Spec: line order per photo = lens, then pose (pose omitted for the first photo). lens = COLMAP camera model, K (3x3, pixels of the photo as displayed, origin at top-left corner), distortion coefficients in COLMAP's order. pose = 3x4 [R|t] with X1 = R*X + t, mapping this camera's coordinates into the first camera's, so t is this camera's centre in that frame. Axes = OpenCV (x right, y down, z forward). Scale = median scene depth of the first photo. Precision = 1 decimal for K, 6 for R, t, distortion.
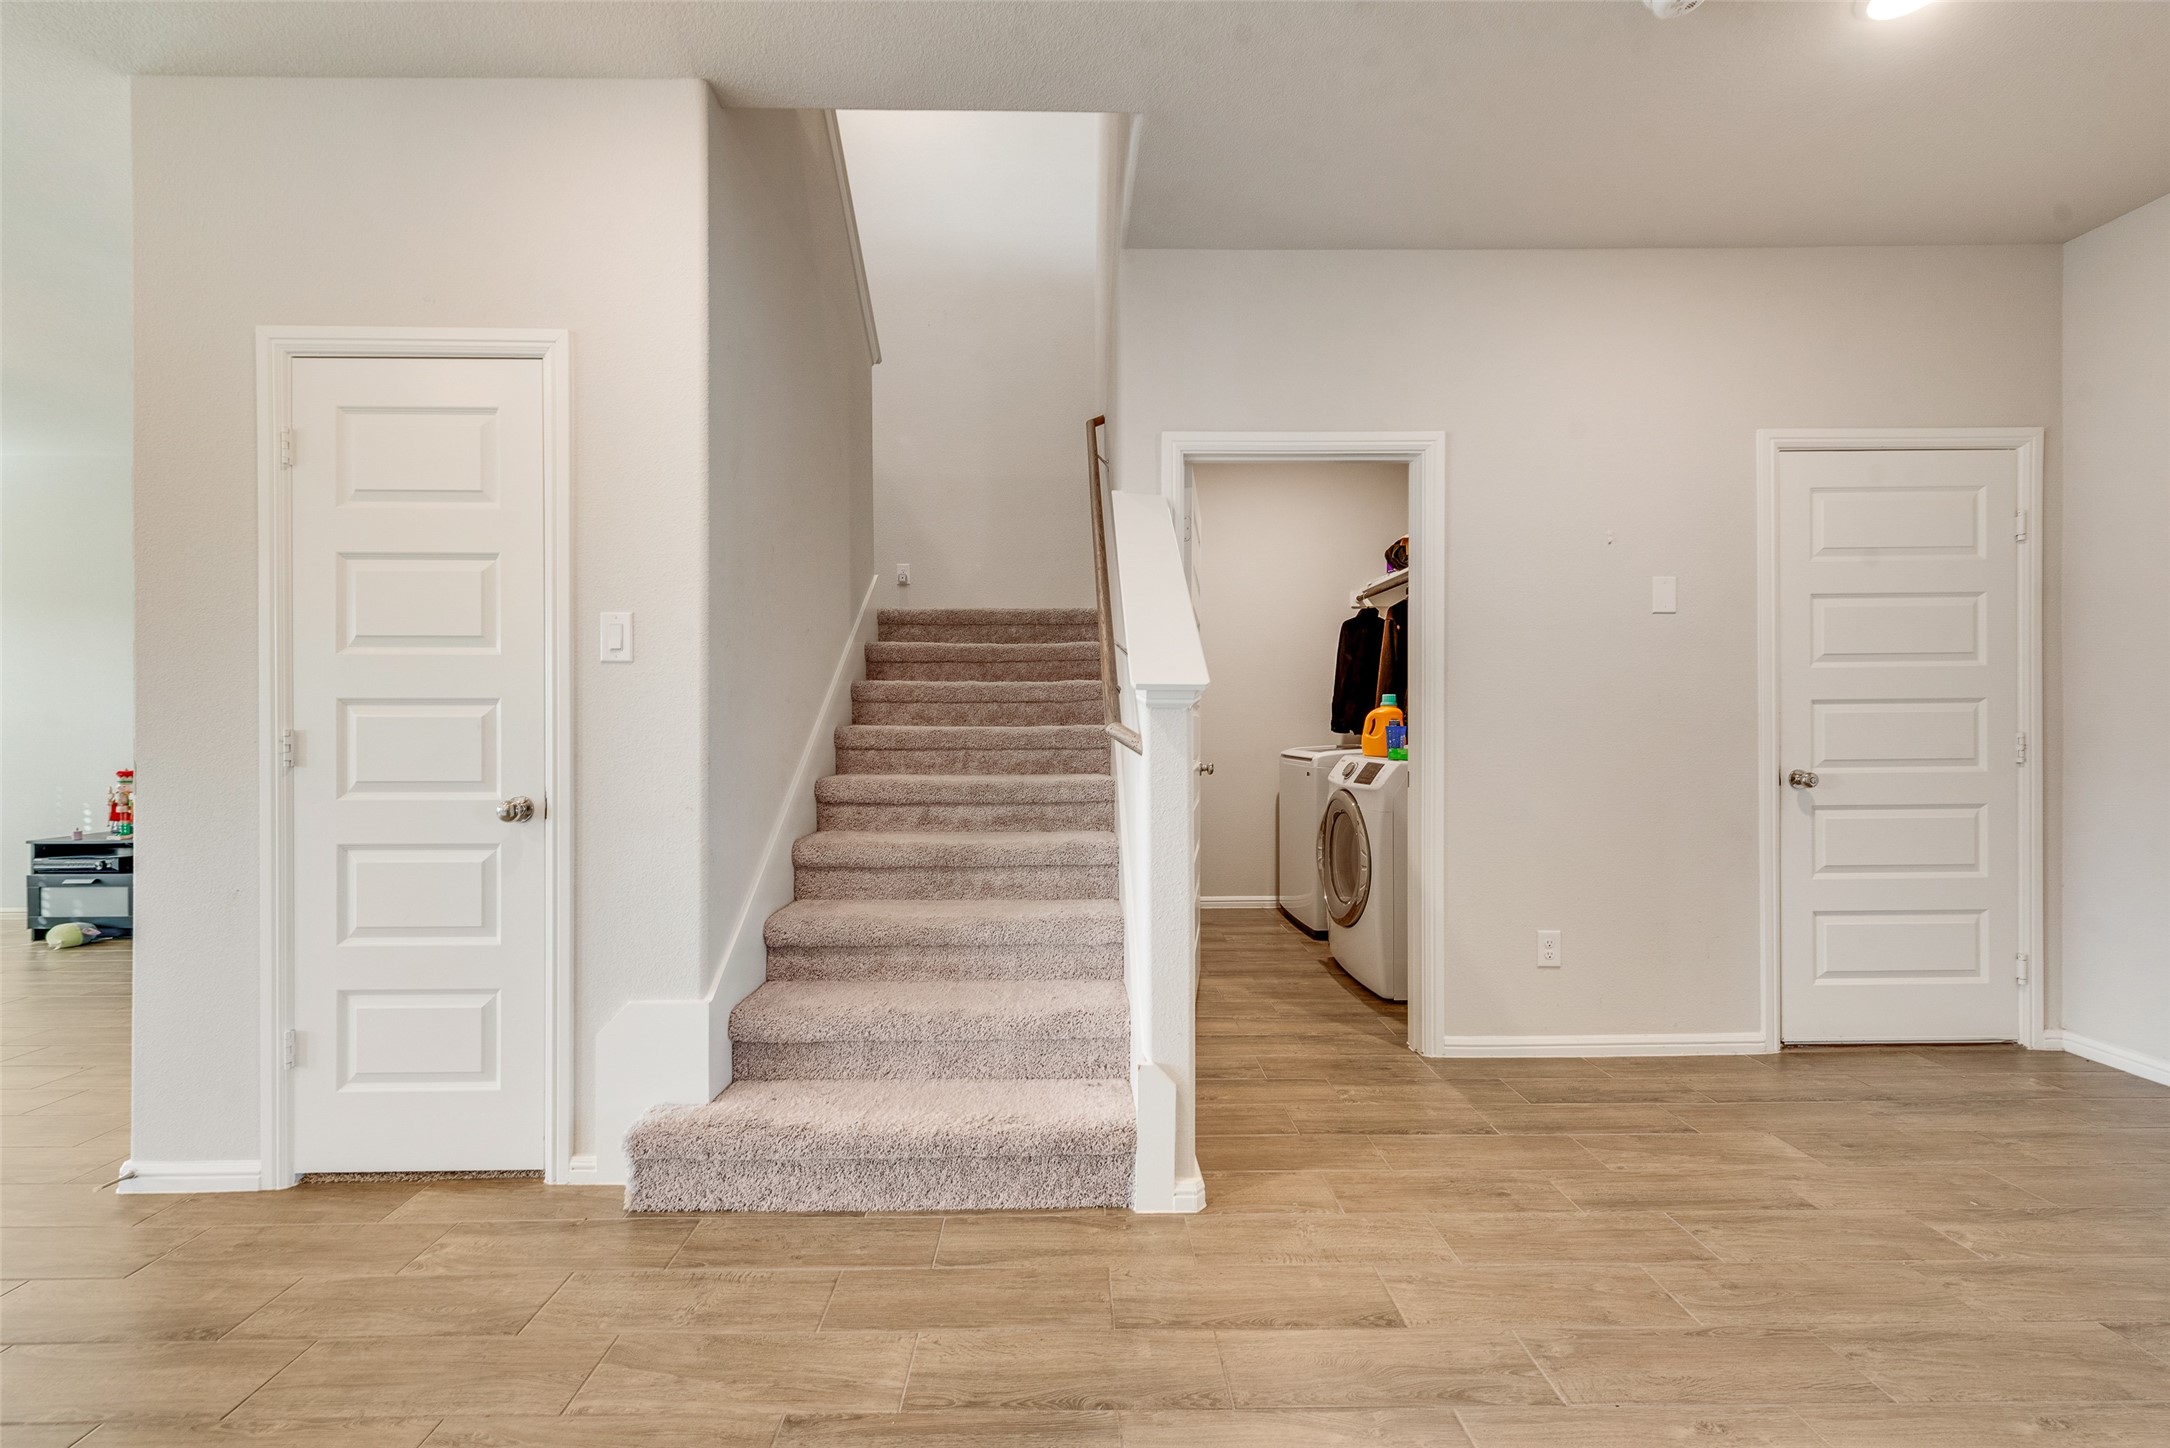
lens RADIAL K [[940.5, 0, 1081.7], [0, 940.5, 744.7], [0, 0, 1]] dist [0.000710, 0.000087]
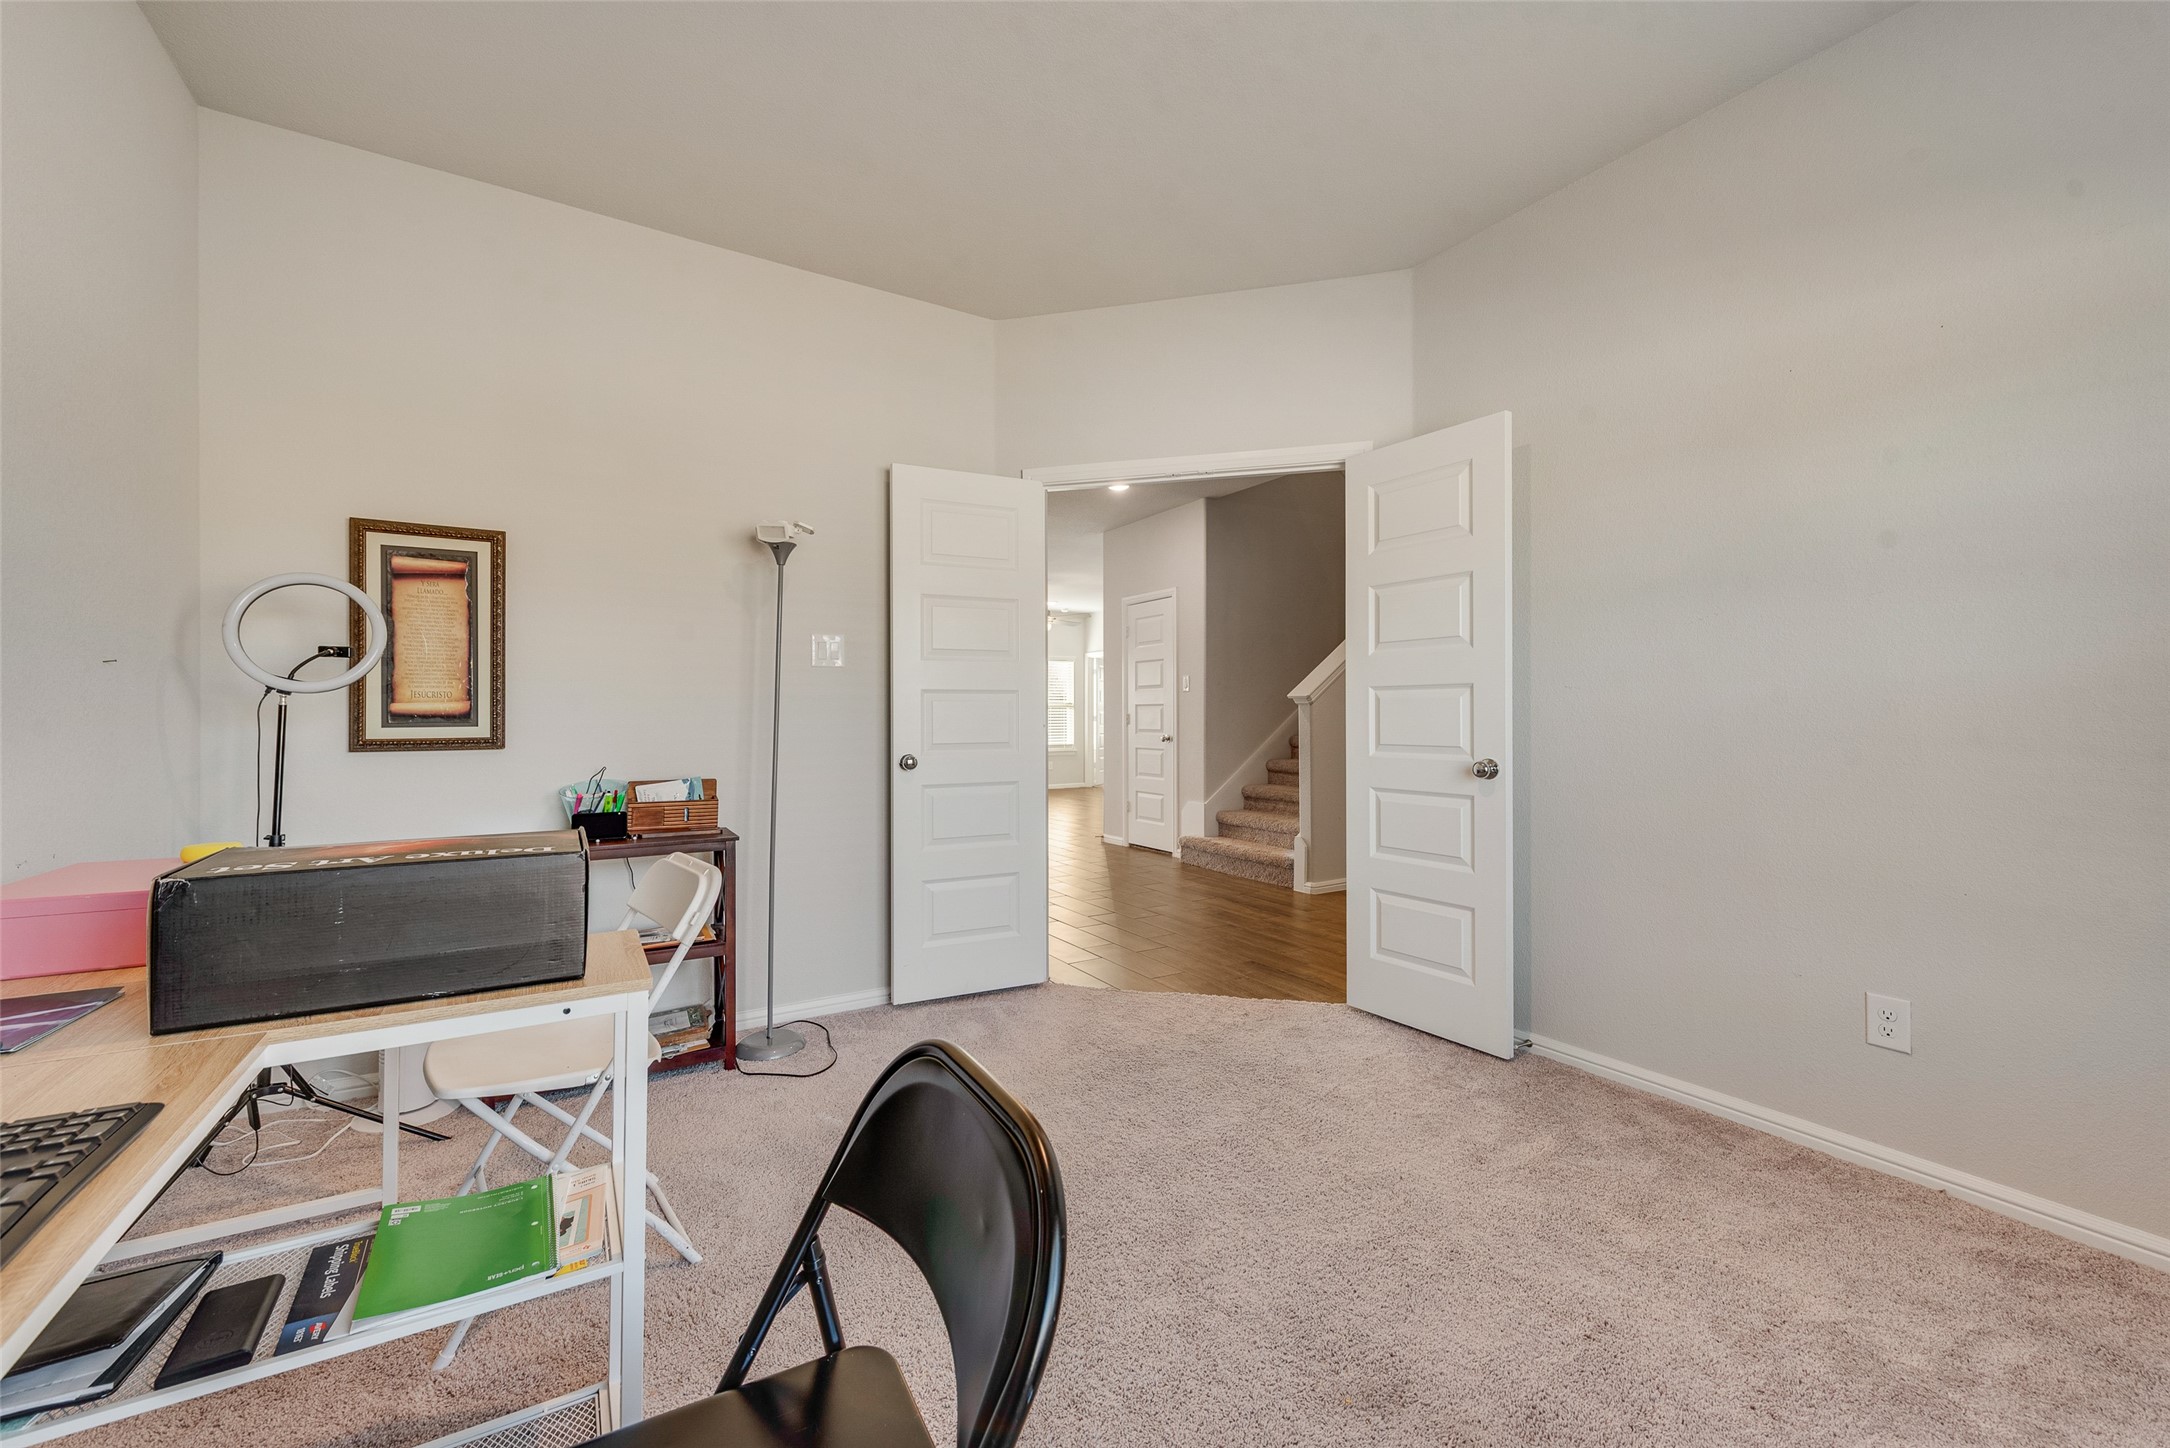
lens RADIAL K [[861.0, 0, 1085.0], [0, 861.0, 724.0], [0, 0, 1]] dist [0.000141, 0.000011]
pose [[0.510894, 0.004911, -0.859630, 1.784421], [0.001821, 0.999975, 0.006796, 0.000240], [0.859642, -0.005037, 0.510873, -0.741641]]
